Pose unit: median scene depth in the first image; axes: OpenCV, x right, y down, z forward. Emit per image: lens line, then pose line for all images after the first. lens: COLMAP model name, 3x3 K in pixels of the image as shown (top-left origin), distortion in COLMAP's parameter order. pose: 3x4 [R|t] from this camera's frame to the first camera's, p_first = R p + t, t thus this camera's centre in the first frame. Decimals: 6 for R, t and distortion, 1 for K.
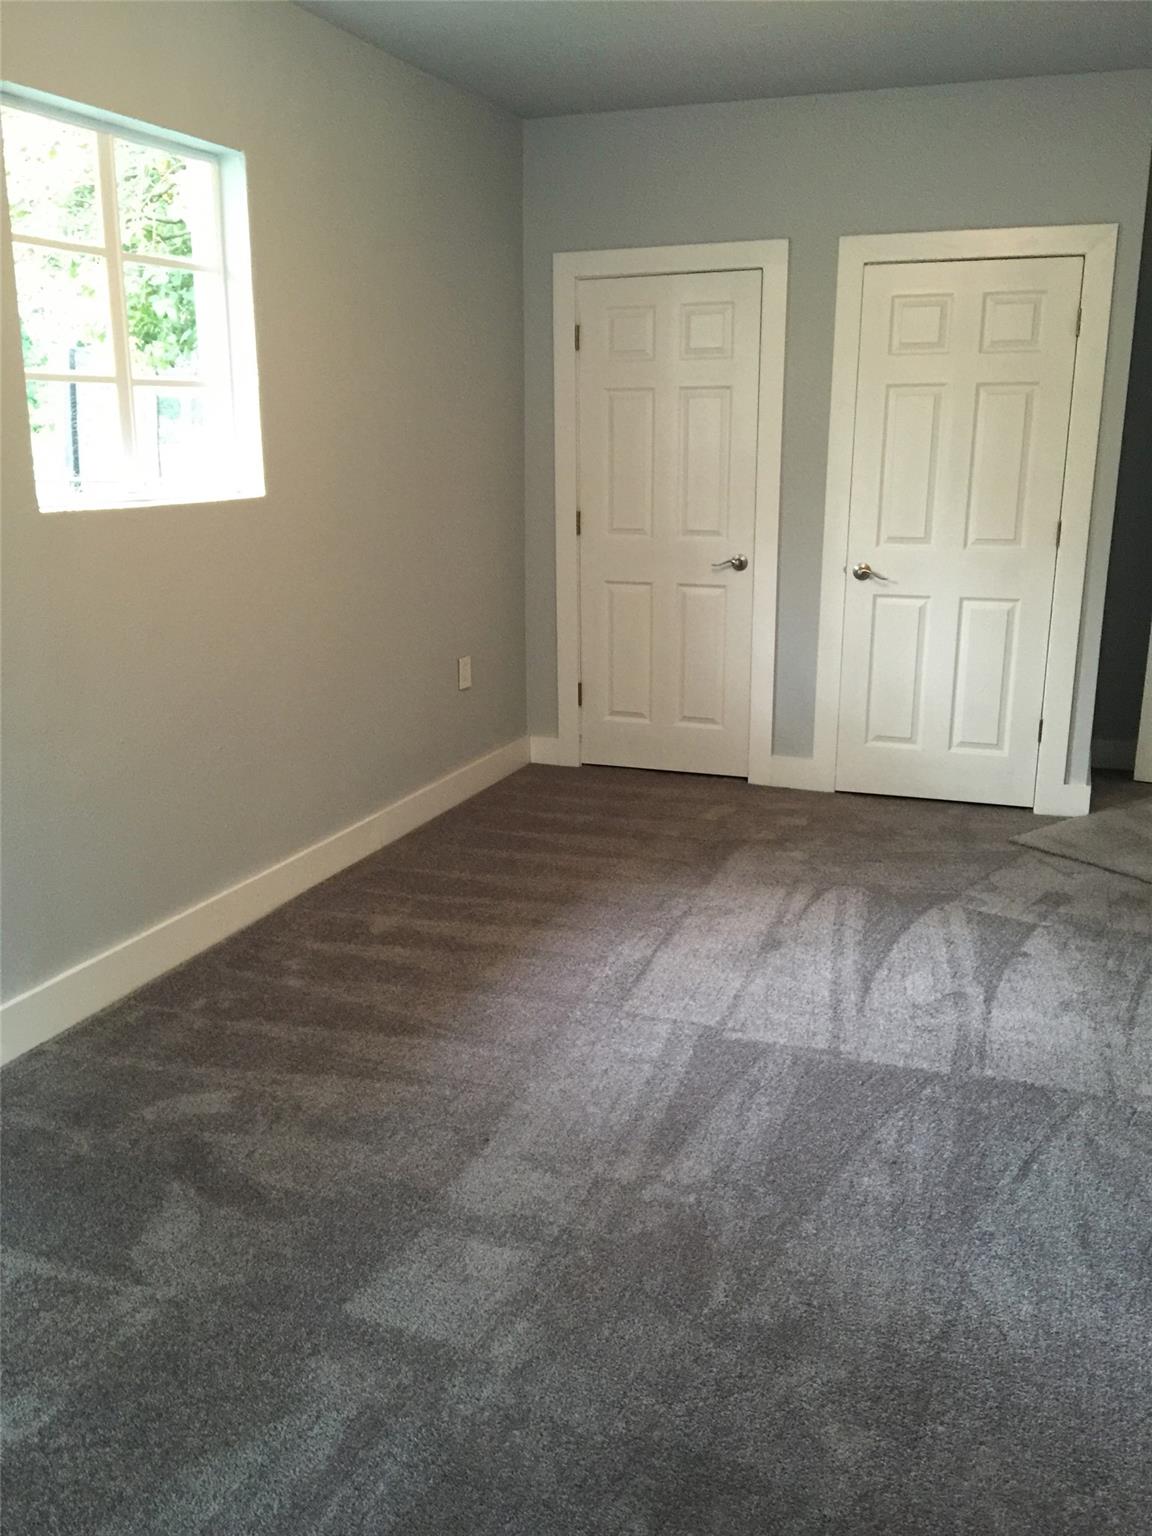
lens RADIAL K [[1296.3, 0, 578.7], [0, 1296.3, 774.6], [0, 0, 1]] dist [0.012125, -0.026226]
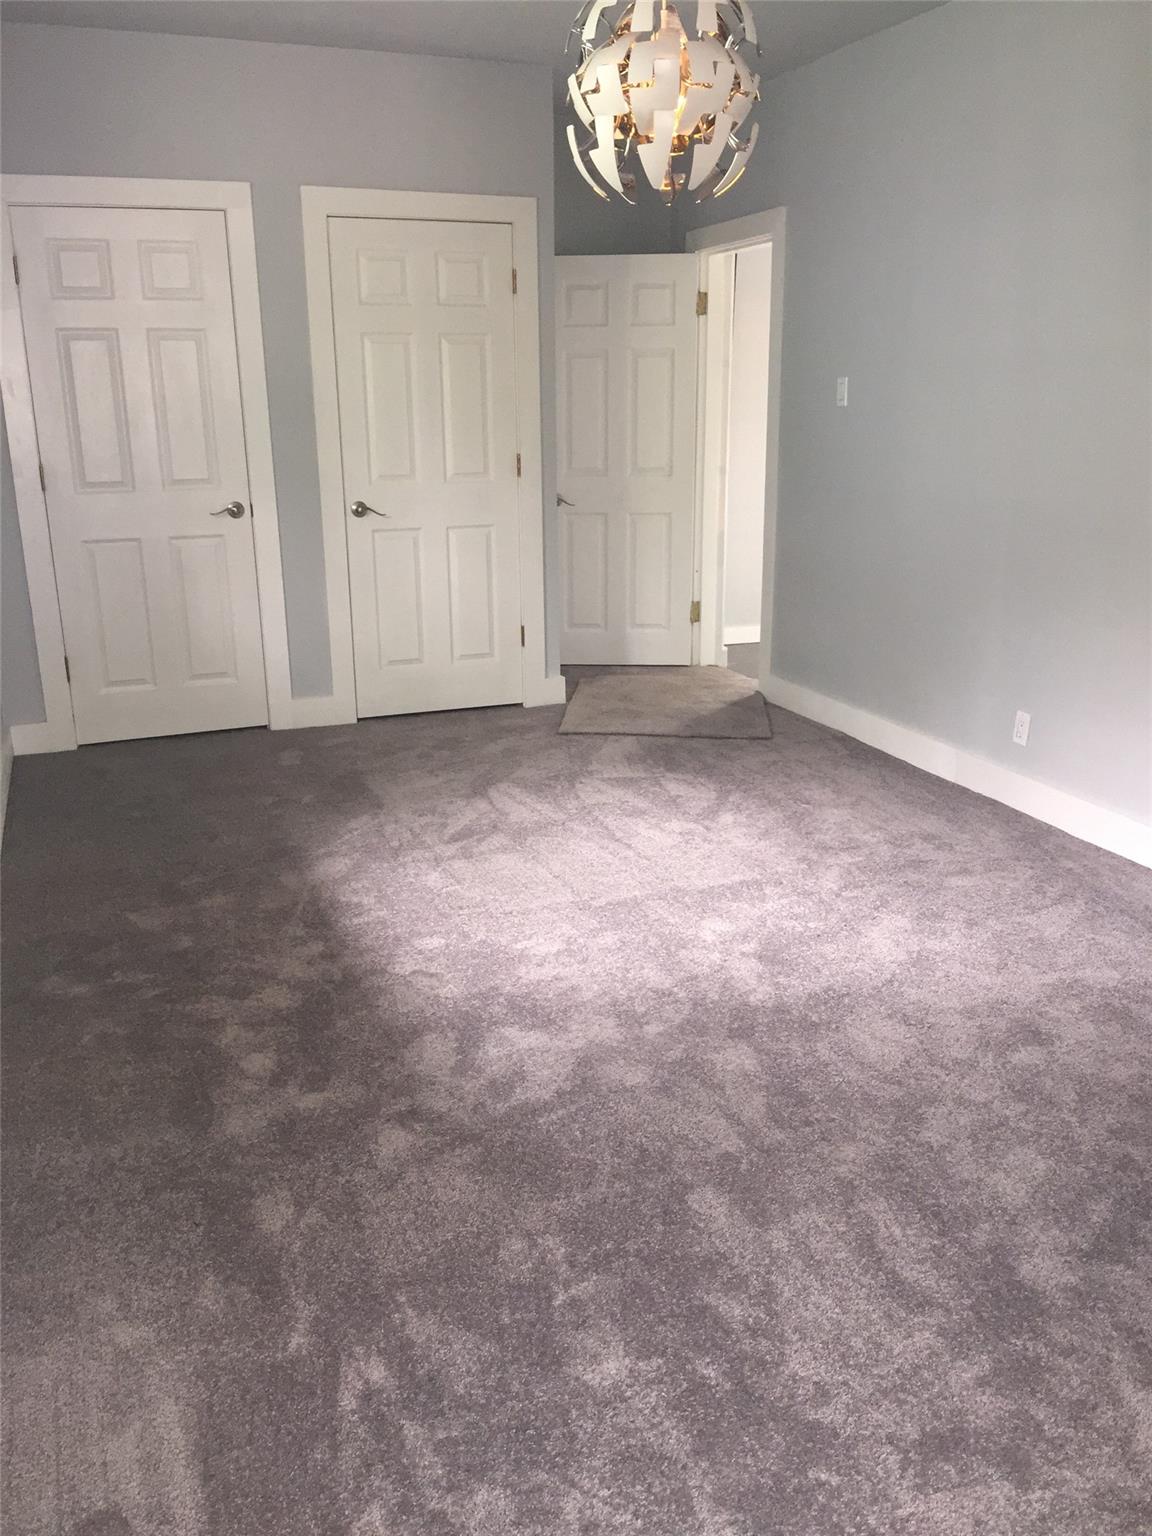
lens RADIAL K [[1296.3, 0, 581.4], [0, 1296.3, 764.2], [0, 0, 1]] dist [0.012125, -0.026226]
pose [[0.729668, -0.192846, 0.656045, -0.382188], [0.183126, 0.979473, 0.084242, -0.008623], [-0.658825, 0.058670, 0.750005, 0.099795]]
